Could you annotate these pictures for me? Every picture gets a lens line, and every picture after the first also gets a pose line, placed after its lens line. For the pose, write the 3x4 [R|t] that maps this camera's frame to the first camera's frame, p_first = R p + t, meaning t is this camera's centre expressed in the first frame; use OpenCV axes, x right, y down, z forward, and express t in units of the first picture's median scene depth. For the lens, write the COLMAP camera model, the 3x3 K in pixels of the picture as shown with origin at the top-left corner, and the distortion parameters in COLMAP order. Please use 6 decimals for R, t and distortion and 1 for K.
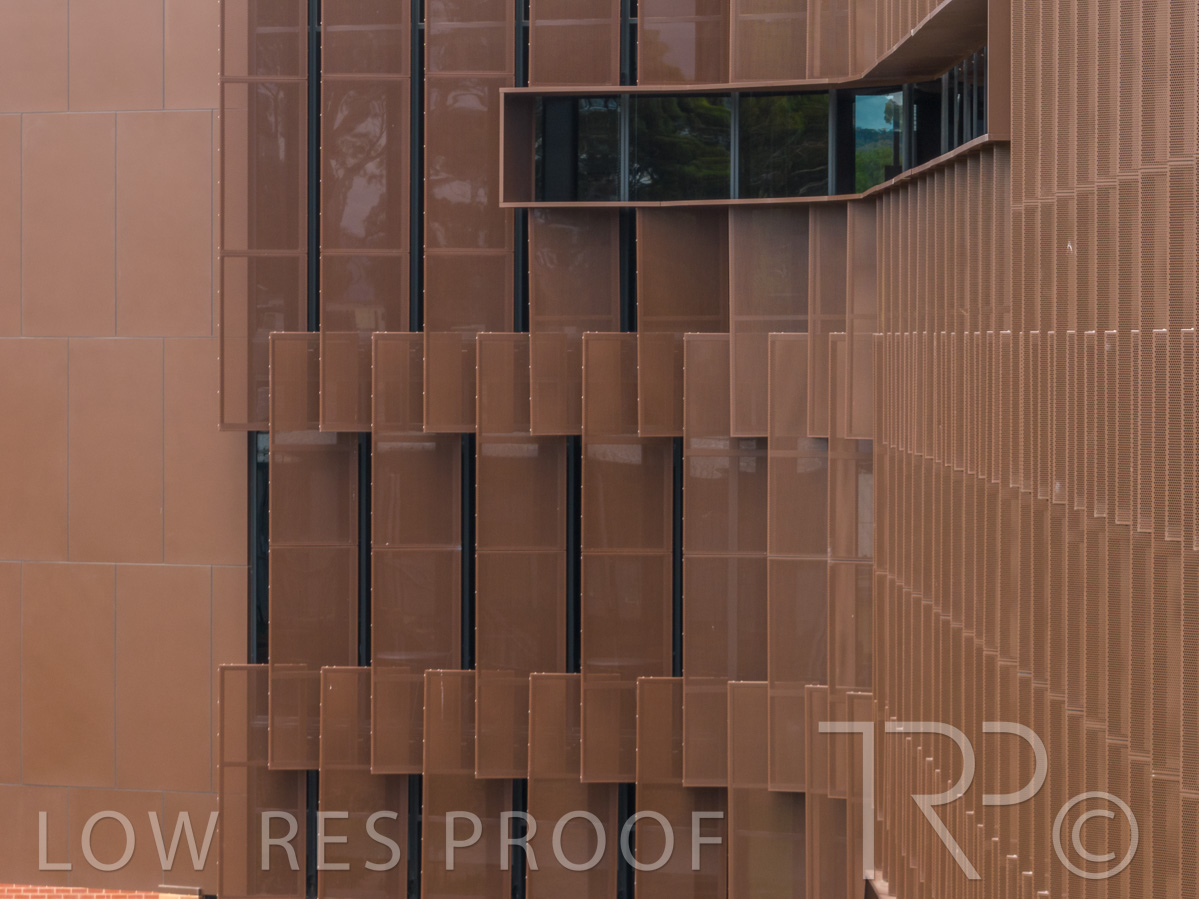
lens RADIAL K [[5626.7, 0, 599.5], [0, 5626.7, 449.5], [0, 0, 1]] dist [0.120281, -5.485437]
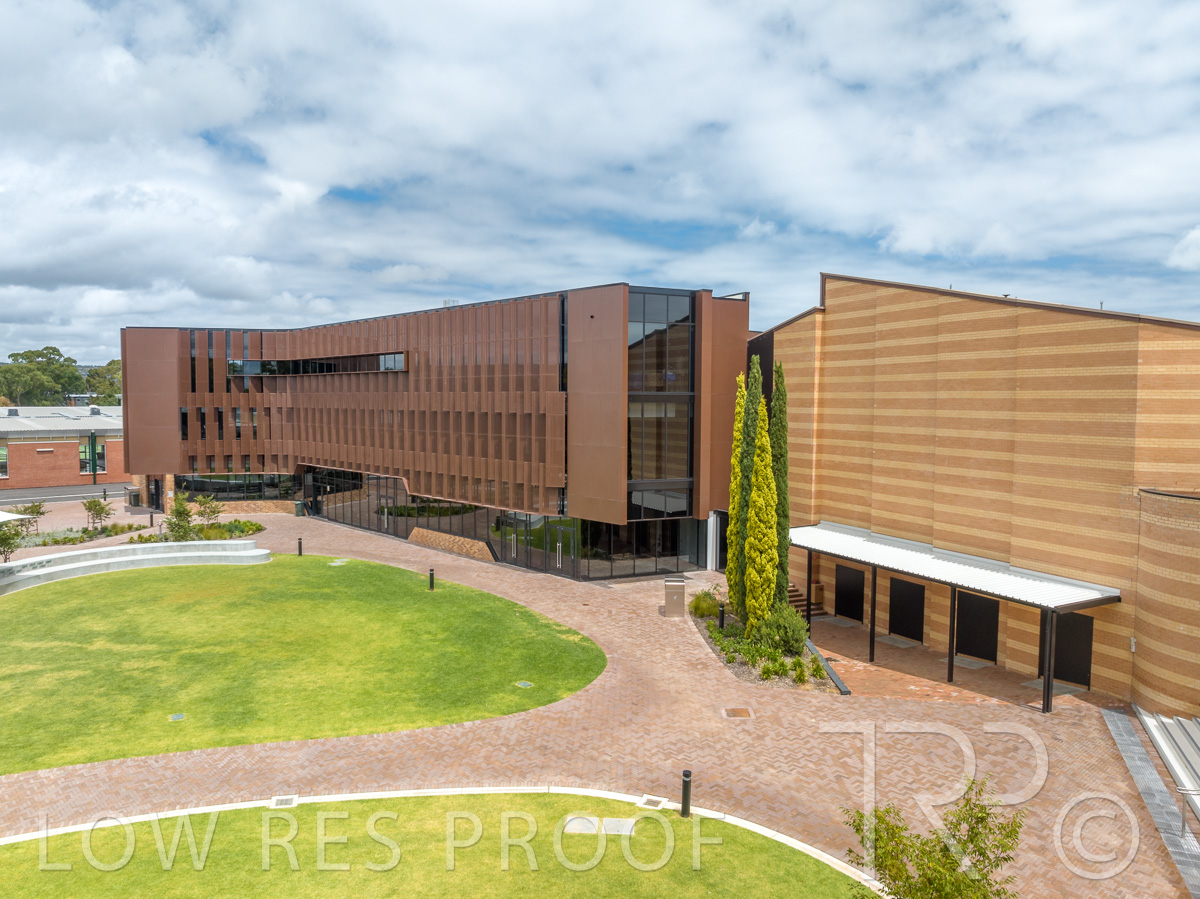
lens RADIAL K [[849.0, 0, 596.7], [0, 849.0, 448.7], [0, 0, 1]] dist [-0.041350, 0.011360]
pose [[0.739912, -0.038540, 0.671599, -0.394988], [0.010908, 0.998914, 0.045306, 0.006668], [-0.672616, -0.026196, 0.739528, -0.122285]]
